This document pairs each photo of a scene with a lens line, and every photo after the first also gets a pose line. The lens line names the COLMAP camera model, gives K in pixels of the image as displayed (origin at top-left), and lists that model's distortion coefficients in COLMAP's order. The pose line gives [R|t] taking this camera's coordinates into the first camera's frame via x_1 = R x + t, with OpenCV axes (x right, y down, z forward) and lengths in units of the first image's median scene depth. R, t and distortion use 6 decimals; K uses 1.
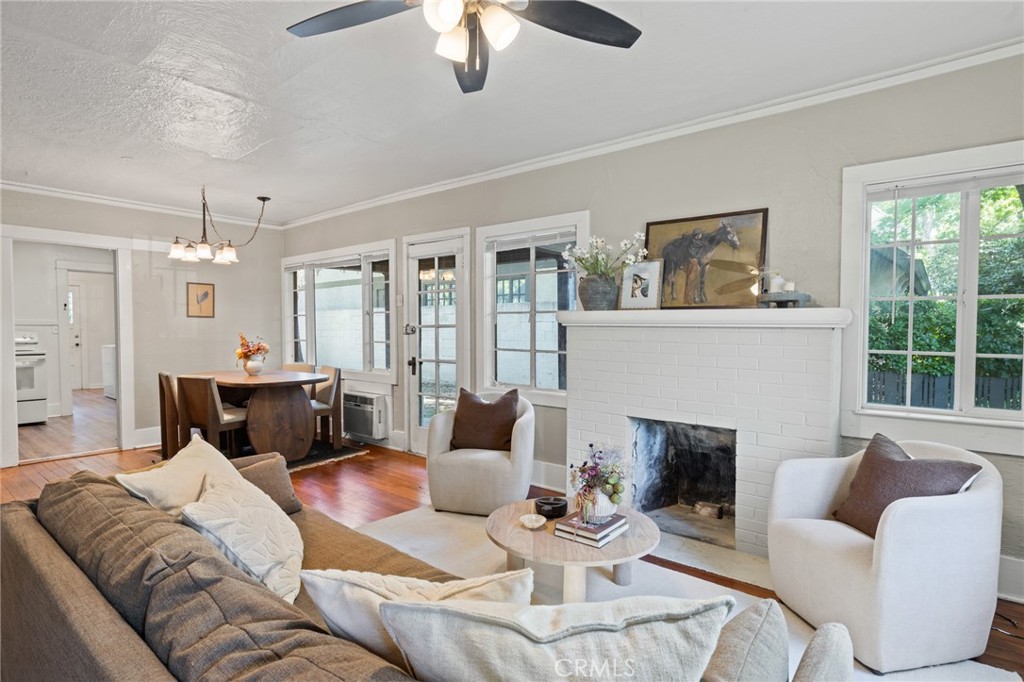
lens RADIAL K [[531.2, 0, 512.6], [0, 531.2, 342.8], [0, 0, 1]] dist [0.001710, 0.000045]
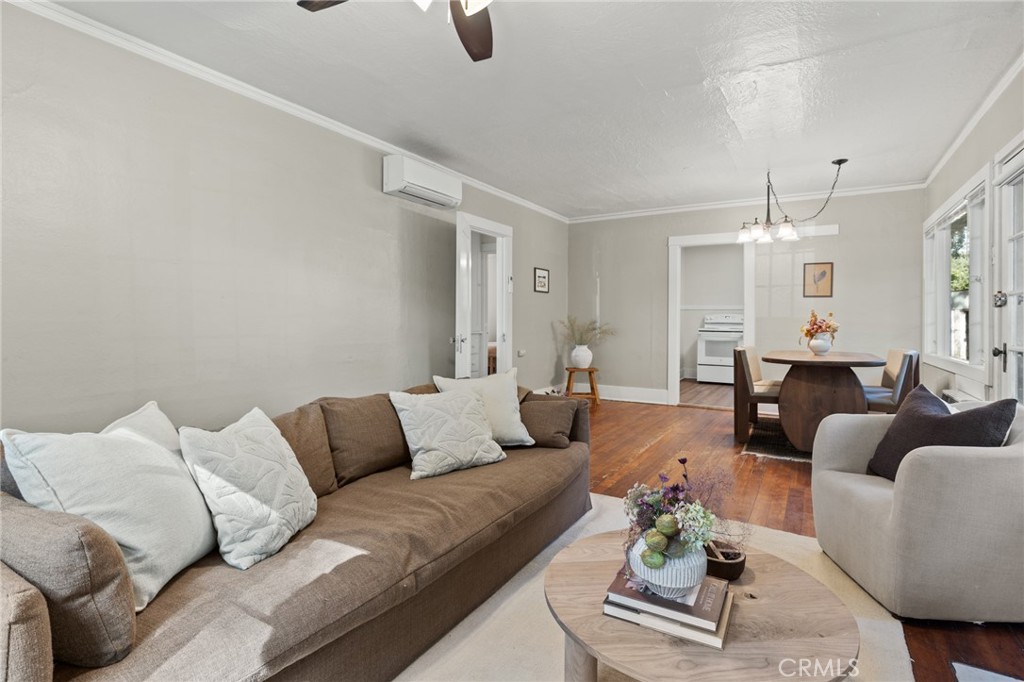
lens RADIAL K [[515.7, 0, 527.5], [0, 515.7, 315.8], [0, 0, 1]] dist [0.003146, 0.000497]
pose [[0.177759, -0.006642, -0.984052, 0.309246], [-0.041981, 0.999016, -0.014326, 0.027628], [0.983178, 0.043859, 0.177305, 0.343595]]
